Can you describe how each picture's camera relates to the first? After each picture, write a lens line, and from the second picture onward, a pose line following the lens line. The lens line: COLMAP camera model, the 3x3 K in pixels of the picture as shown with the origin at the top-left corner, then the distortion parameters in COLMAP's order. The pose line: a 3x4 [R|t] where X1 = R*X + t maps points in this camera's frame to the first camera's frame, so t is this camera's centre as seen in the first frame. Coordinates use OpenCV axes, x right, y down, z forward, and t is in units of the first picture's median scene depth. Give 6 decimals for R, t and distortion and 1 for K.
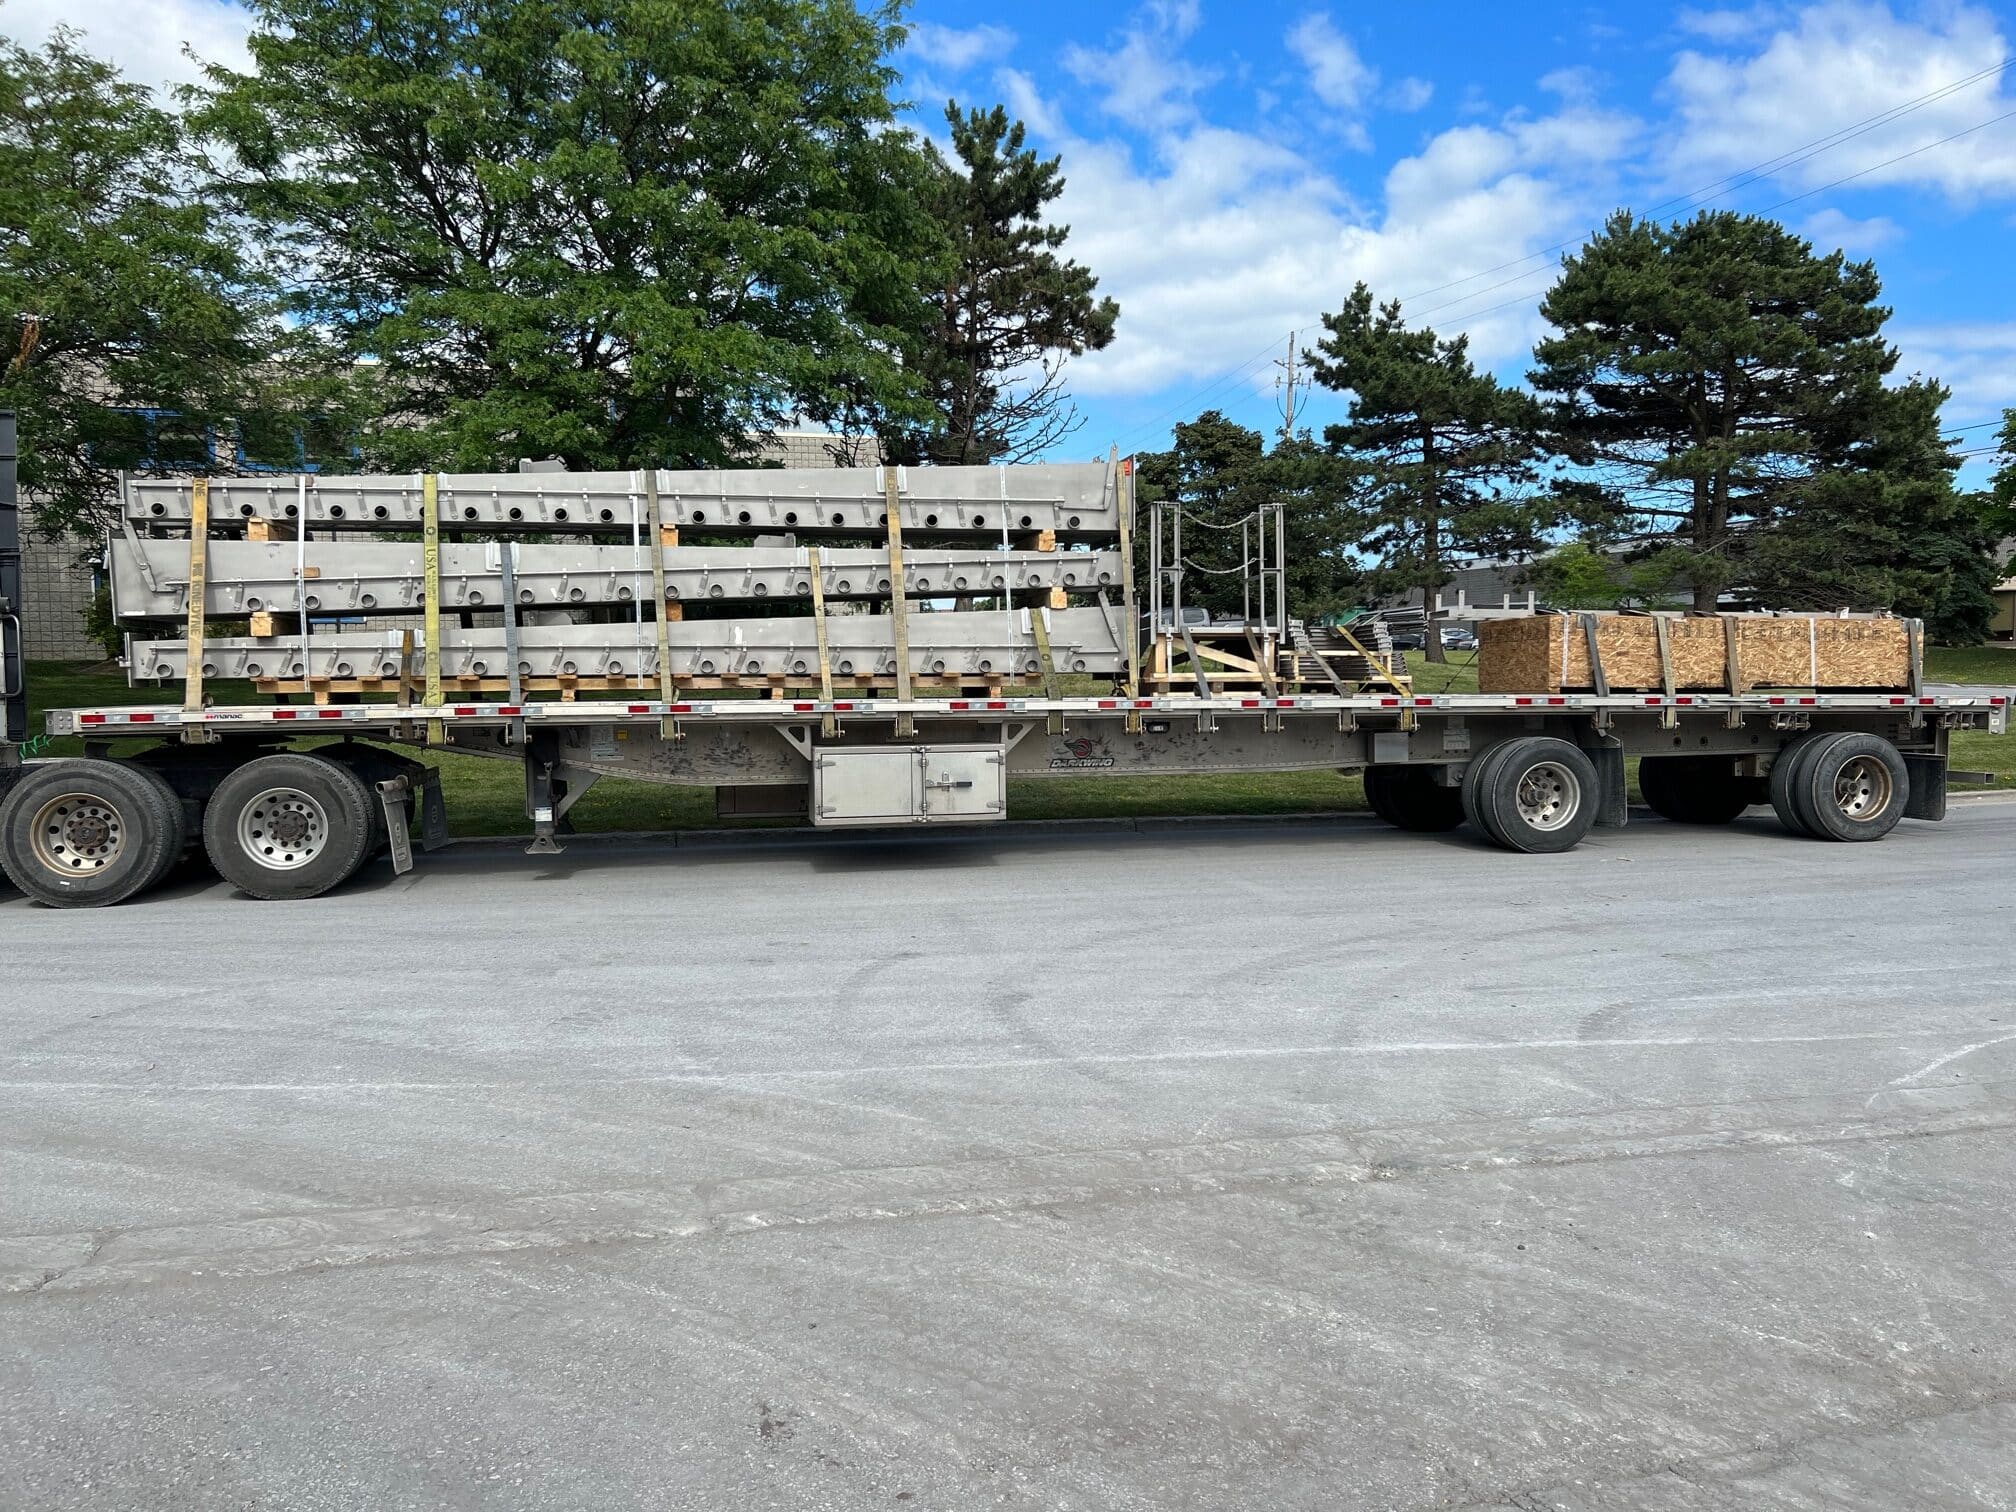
lens RADIAL K [[1520.5, 0, 1008.0], [0, 1520.5, 756.0], [0, 0, 1]] dist [0.042910, -0.008984]
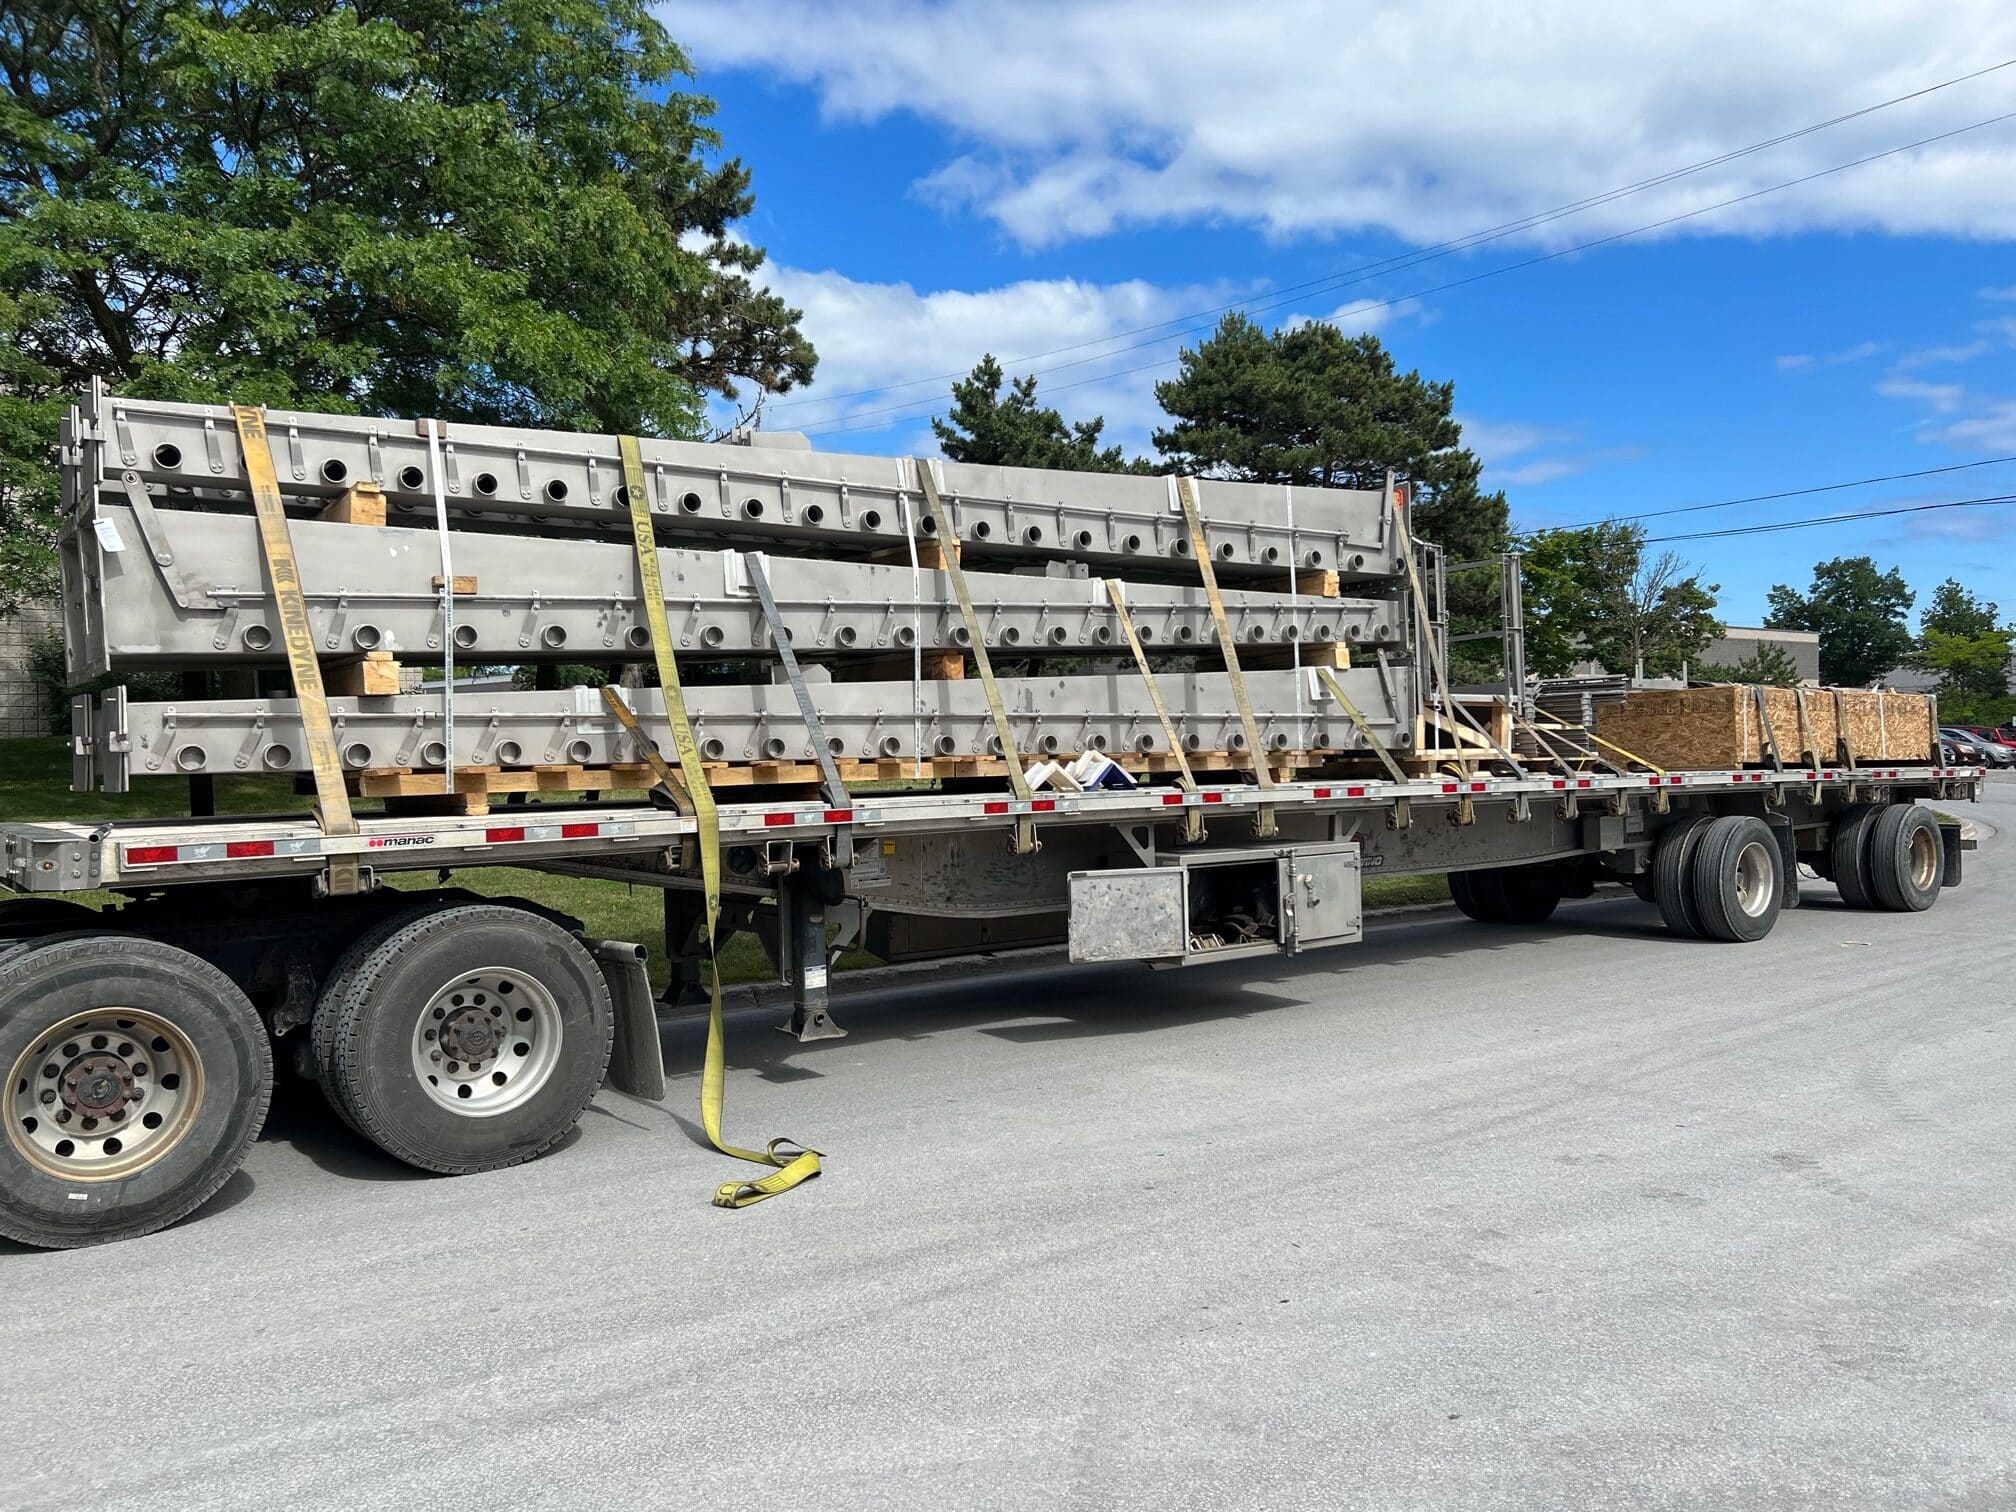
lens RADIAL K [[1509.7, 0, 1008.0], [0, 1509.7, 756.0], [0, 0, 1]] dist [0.118361, -0.137299]
pose [[0.903113, -0.009120, 0.429306, -0.492952], [0.033418, 0.998235, -0.049094, -0.019791], [-0.428100, 0.058684, 0.901824, 0.379421]]
